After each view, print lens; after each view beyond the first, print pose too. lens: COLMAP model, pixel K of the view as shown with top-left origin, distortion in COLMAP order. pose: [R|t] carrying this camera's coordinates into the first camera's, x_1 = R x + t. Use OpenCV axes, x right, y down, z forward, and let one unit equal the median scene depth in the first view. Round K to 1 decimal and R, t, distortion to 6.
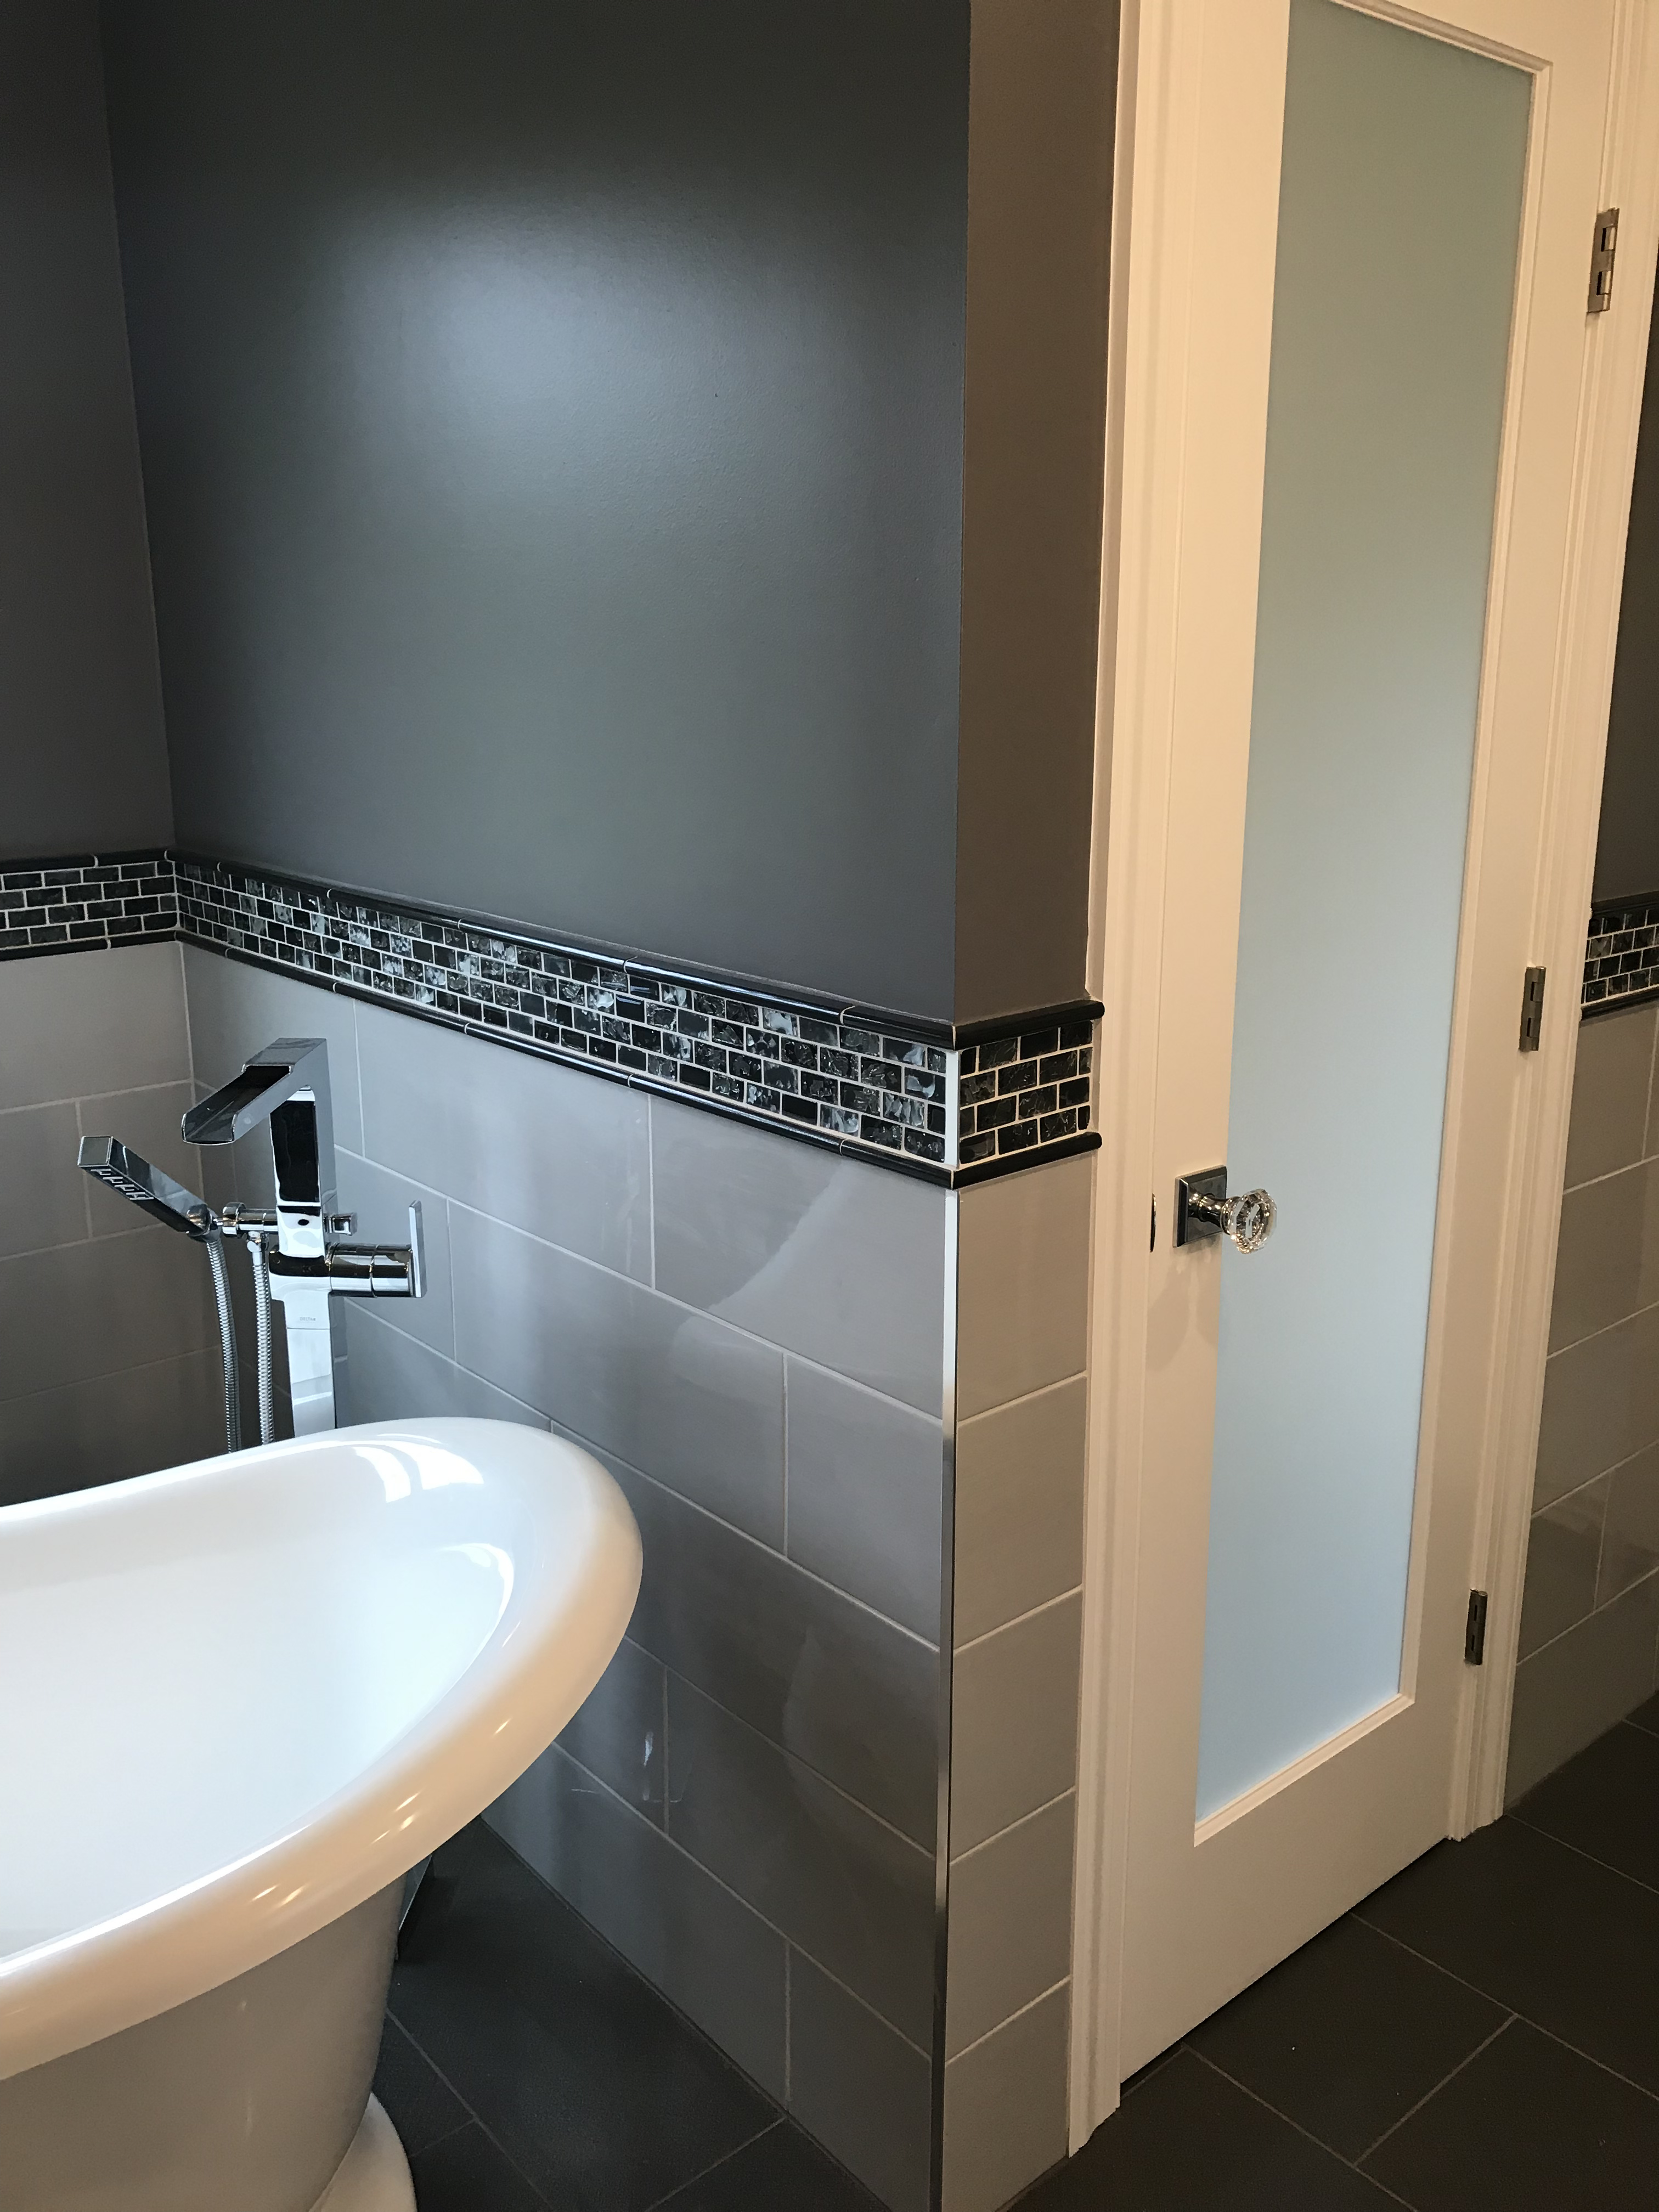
lens RADIAL K [[1843.1, 0, 890.9], [0, 1843.1, 1121.5], [0, 0, 1]] dist [0.030490, -0.034226]
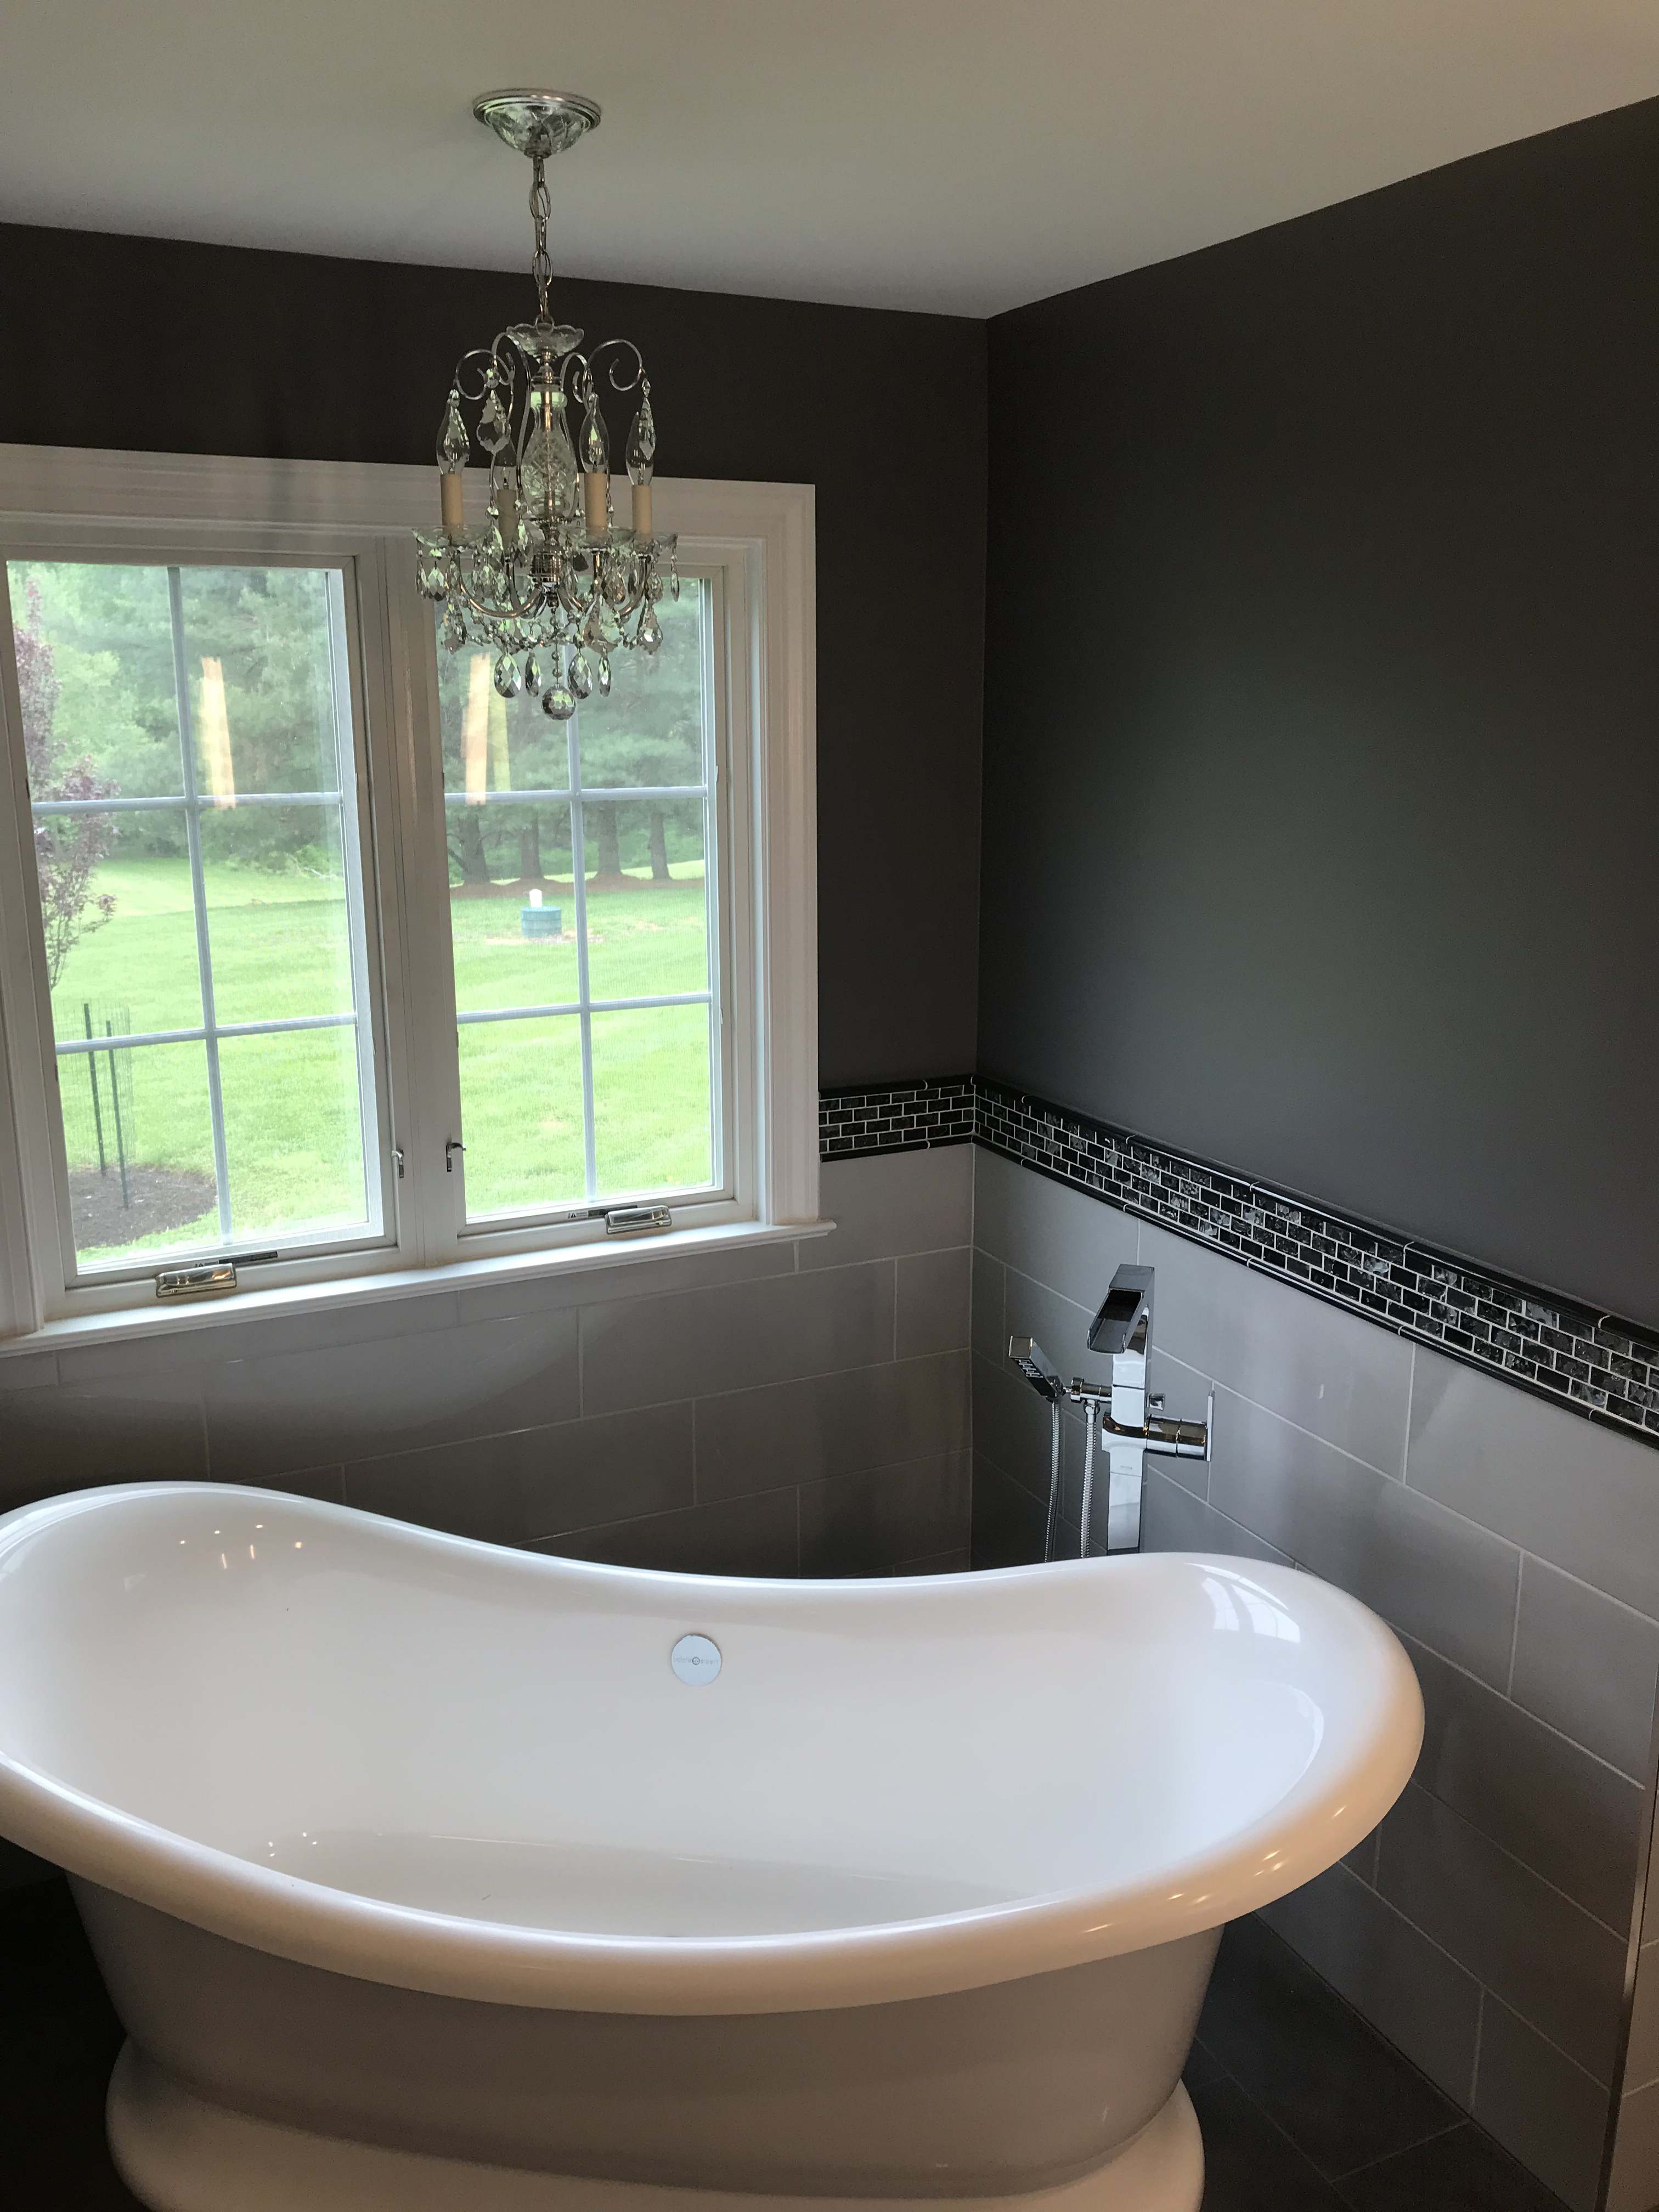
lens RADIAL K [[1843.1, 0, 835.2], [0, 1843.1, 1102.6], [0, 0, 1]] dist [0.030490, -0.034226]
pose [[0.962053, 0.060284, -0.266121, -0.174436], [-0.068927, 0.997351, -0.023248, -0.119513], [0.264015, 0.040709, 0.963659, -0.406847]]
